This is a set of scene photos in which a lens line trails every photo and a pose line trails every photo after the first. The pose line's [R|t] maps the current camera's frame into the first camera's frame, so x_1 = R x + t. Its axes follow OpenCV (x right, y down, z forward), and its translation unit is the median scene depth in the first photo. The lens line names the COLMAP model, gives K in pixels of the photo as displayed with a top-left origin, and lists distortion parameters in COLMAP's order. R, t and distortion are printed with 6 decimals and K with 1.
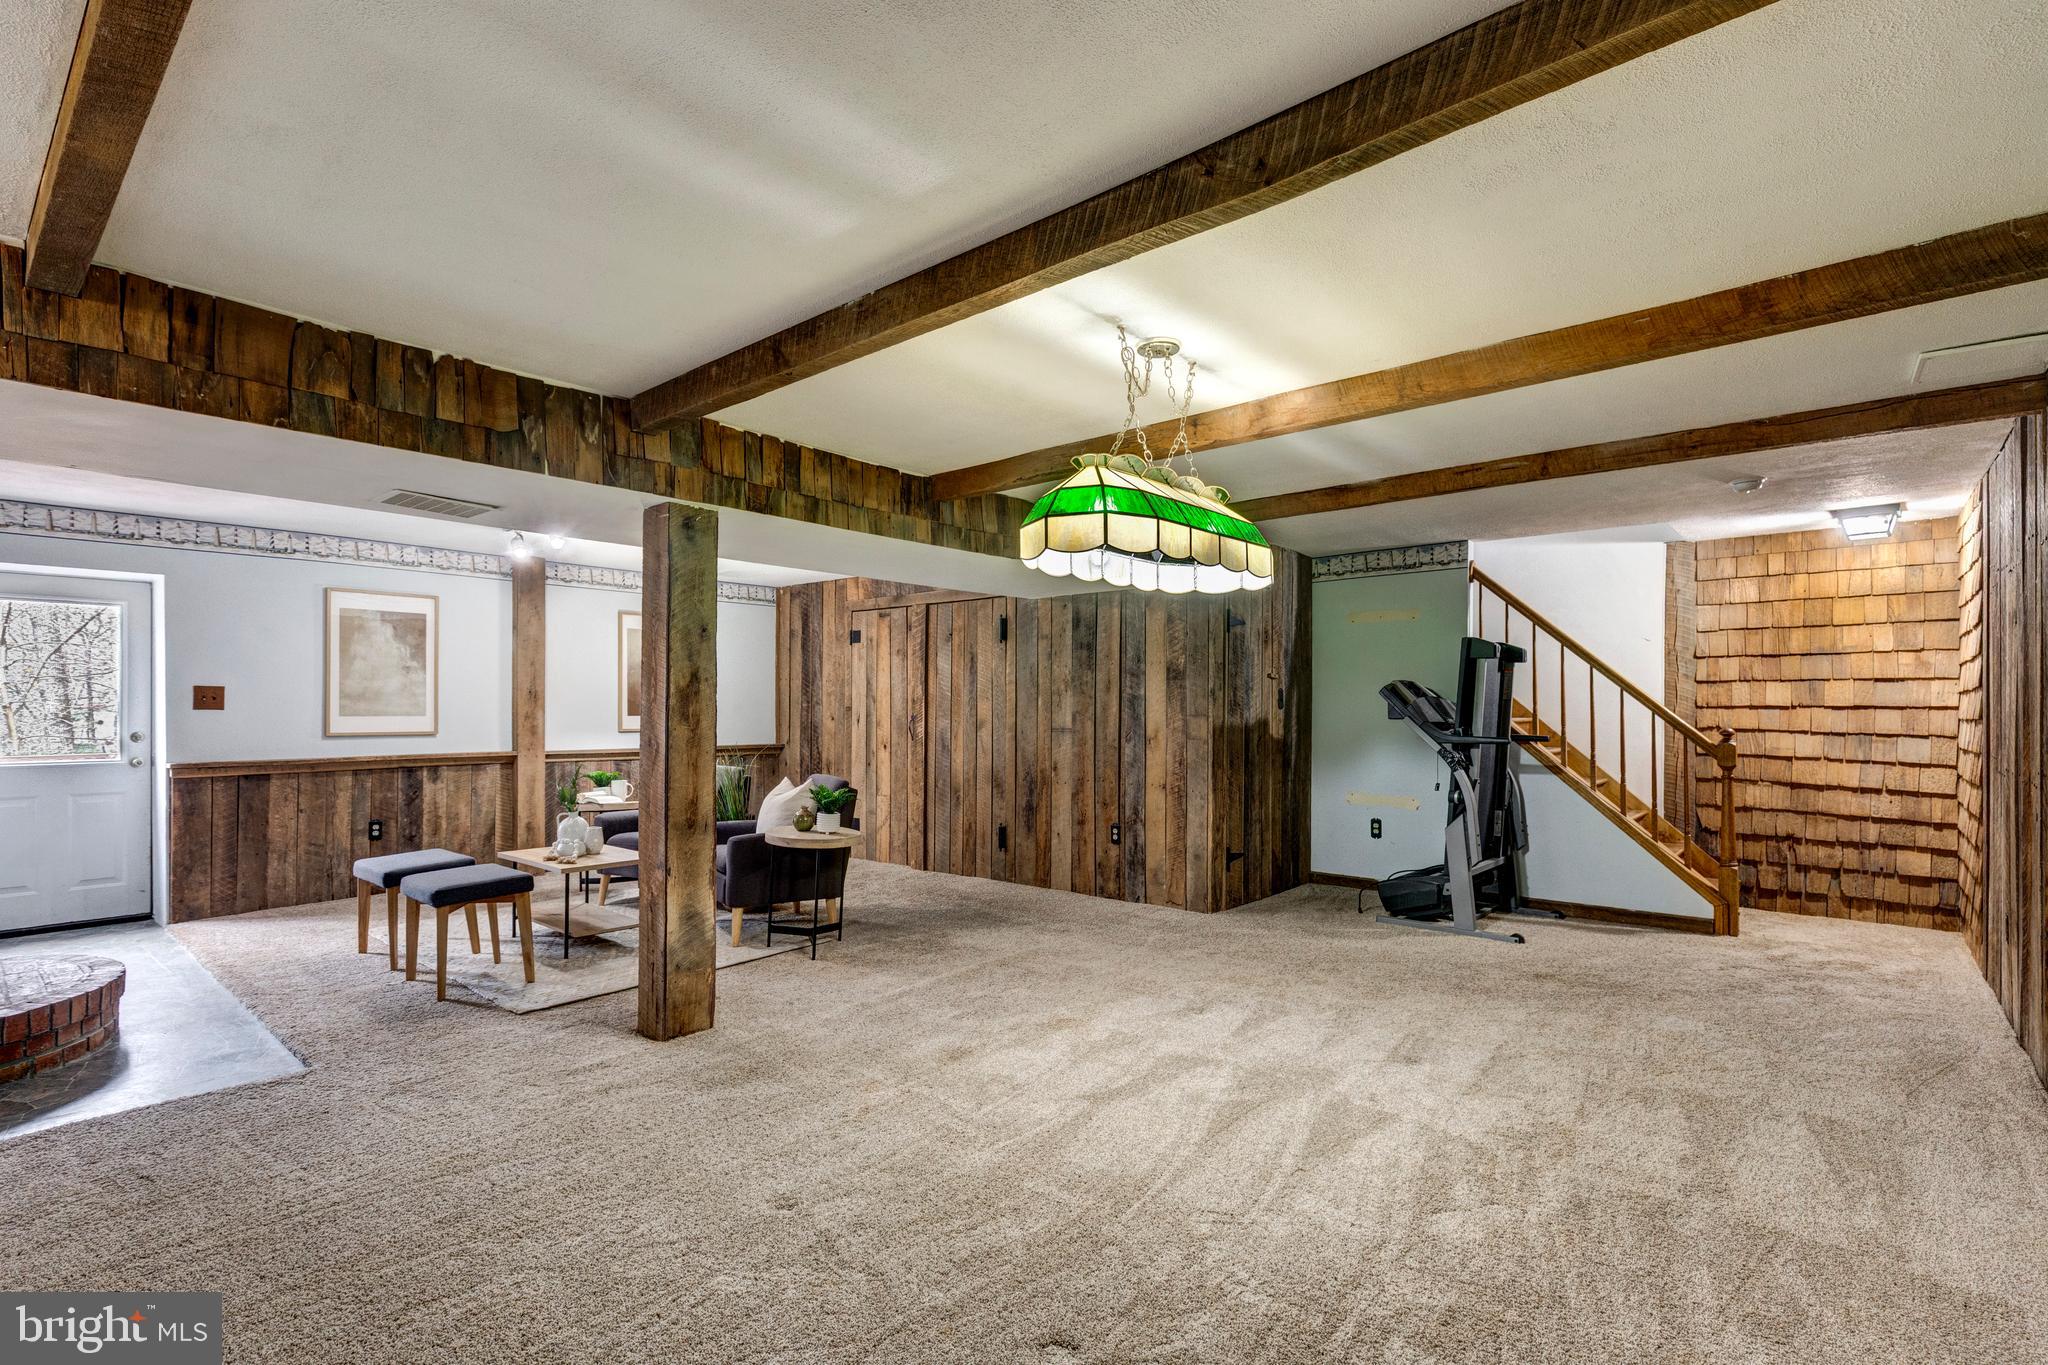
lens RADIAL K [[937.3, 0, 1033.3], [0, 937.3, 708.3], [0, 0, 1]] dist [0.000766, 0.000341]
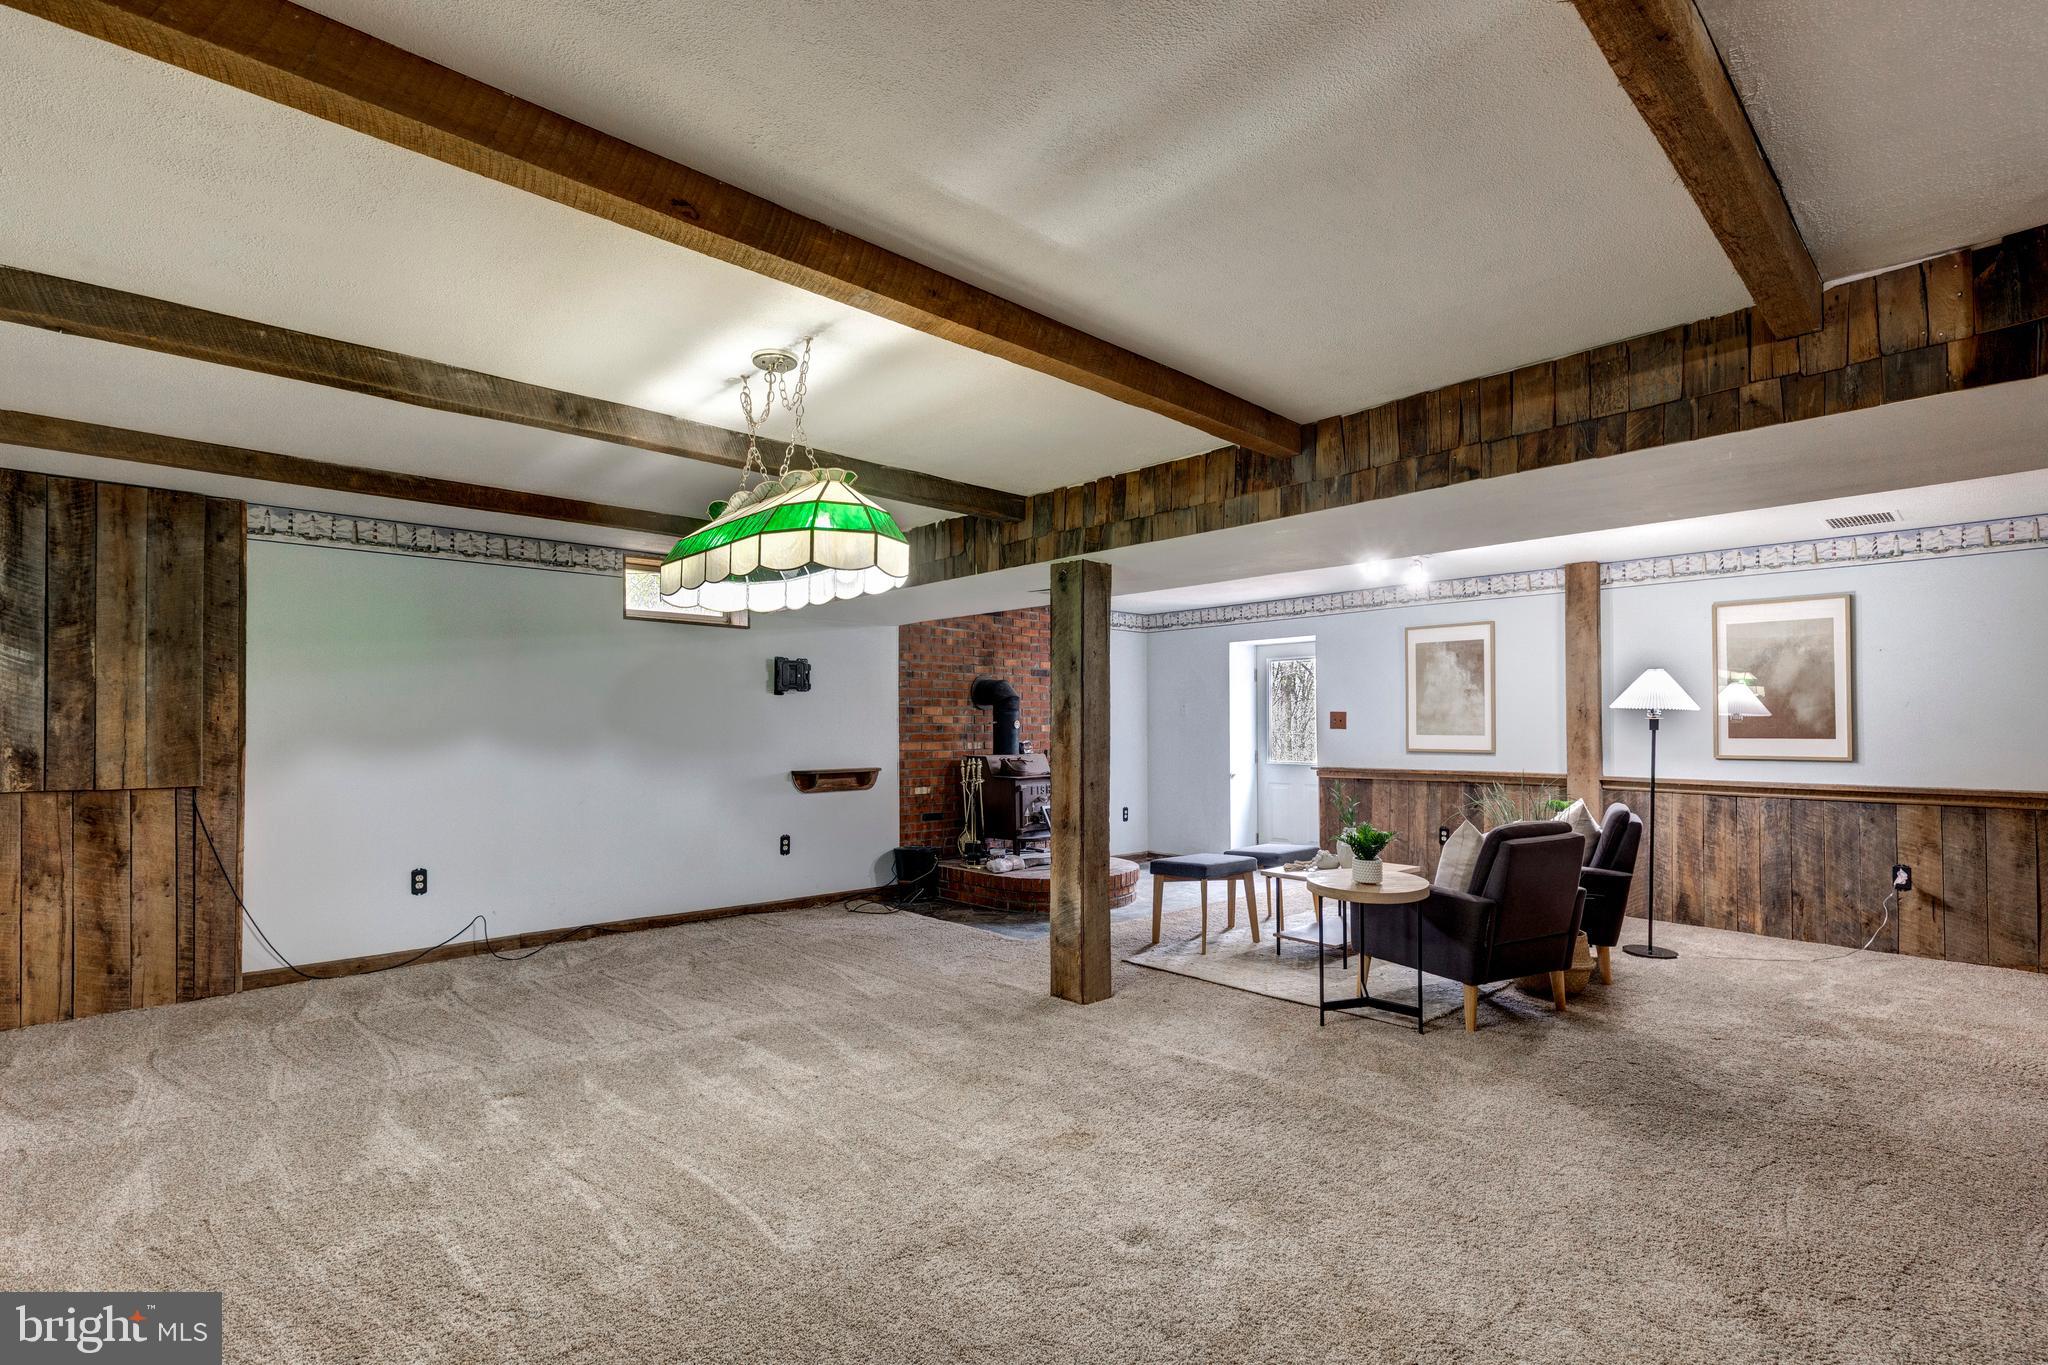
lens RADIAL K [[943.0, 0, 1021.7], [0, 943.0, 693.5], [0, 0, 1]] dist [0.003286, 0.000399]
pose [[-0.108492, -0.035992, -0.993446, 0.491213], [0.001199, 0.999339, -0.036336, -0.000820], [0.994097, -0.005134, -0.108377, 0.624181]]
